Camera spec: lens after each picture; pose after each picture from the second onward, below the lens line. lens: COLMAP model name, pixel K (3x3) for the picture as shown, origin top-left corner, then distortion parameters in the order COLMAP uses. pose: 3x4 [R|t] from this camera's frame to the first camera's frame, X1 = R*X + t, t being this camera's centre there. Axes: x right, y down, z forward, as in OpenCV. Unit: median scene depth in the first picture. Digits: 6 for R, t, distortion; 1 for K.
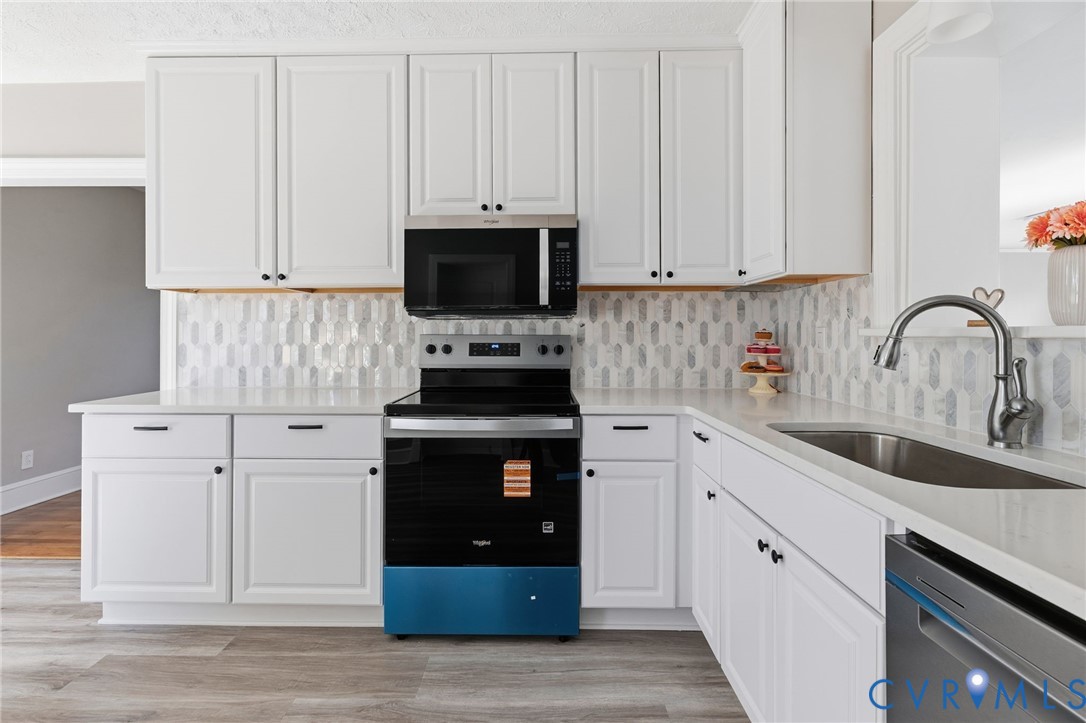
lens RADIAL K [[497.6, 0, 539.3], [0, 497.6, 336.4], [0, 0, 1]] dist [-0.001450, 0.000158]
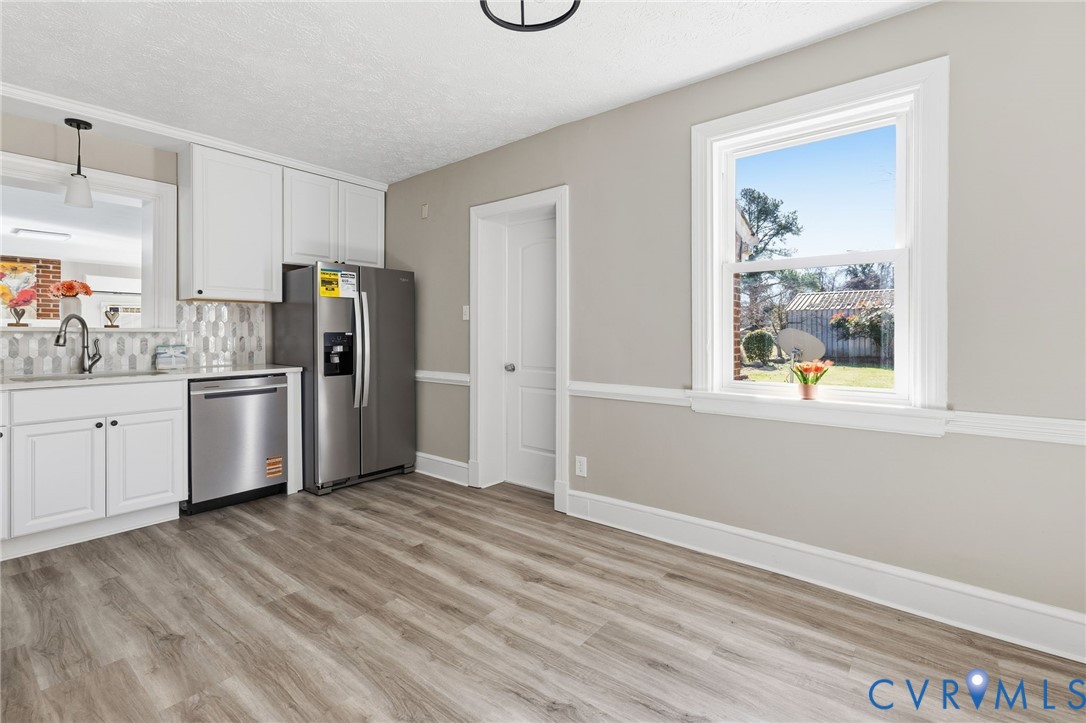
lens RADIAL K [[497.6, 0, 539.3], [0, 497.6, 336.4], [0, 0, 1]] dist [-0.001450, 0.000158]
pose [[-0.779171, -0.006549, 0.626777, -1.472237], [-0.002245, 0.999968, 0.007657, 0.000775], [-0.626807, 0.004558, -0.779161, 0.887169]]
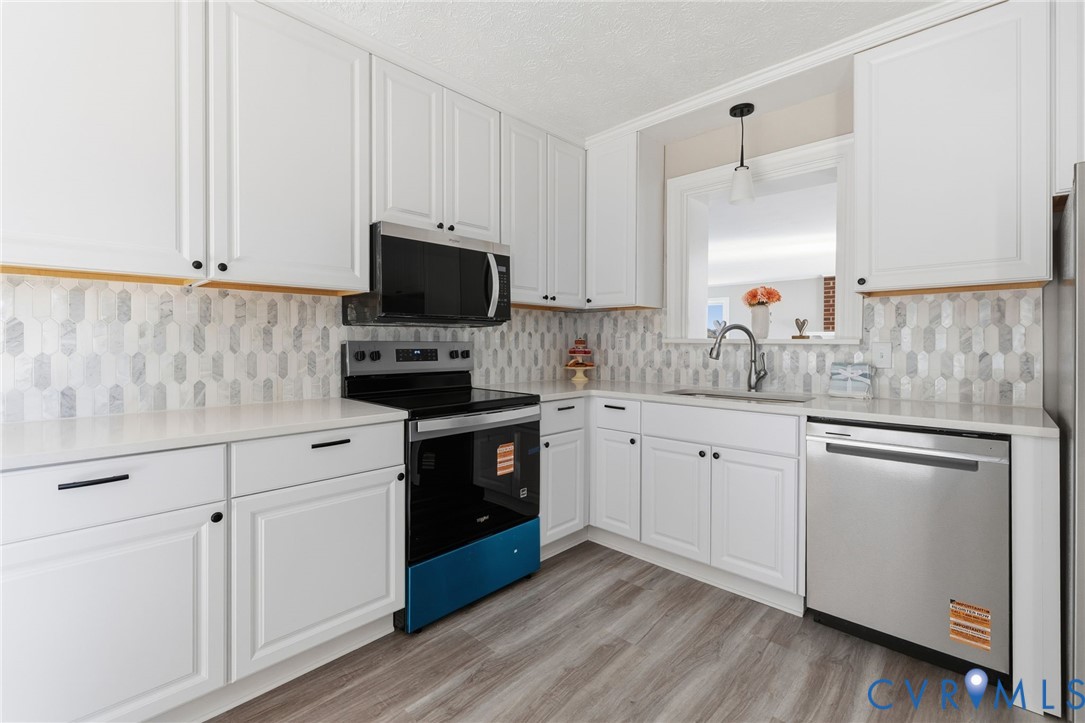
lens RADIAL K [[472.4, 0, 540.3], [0, 472.4, 347.2], [0, 0, 1]] dist [-0.001634, 0.000046]
pose [[0.687244, -0.005974, 0.726402, -0.759232], [-0.001708, 0.999950, 0.009840, -0.001243], [-0.726424, -0.008003, 0.687200, 0.126991]]
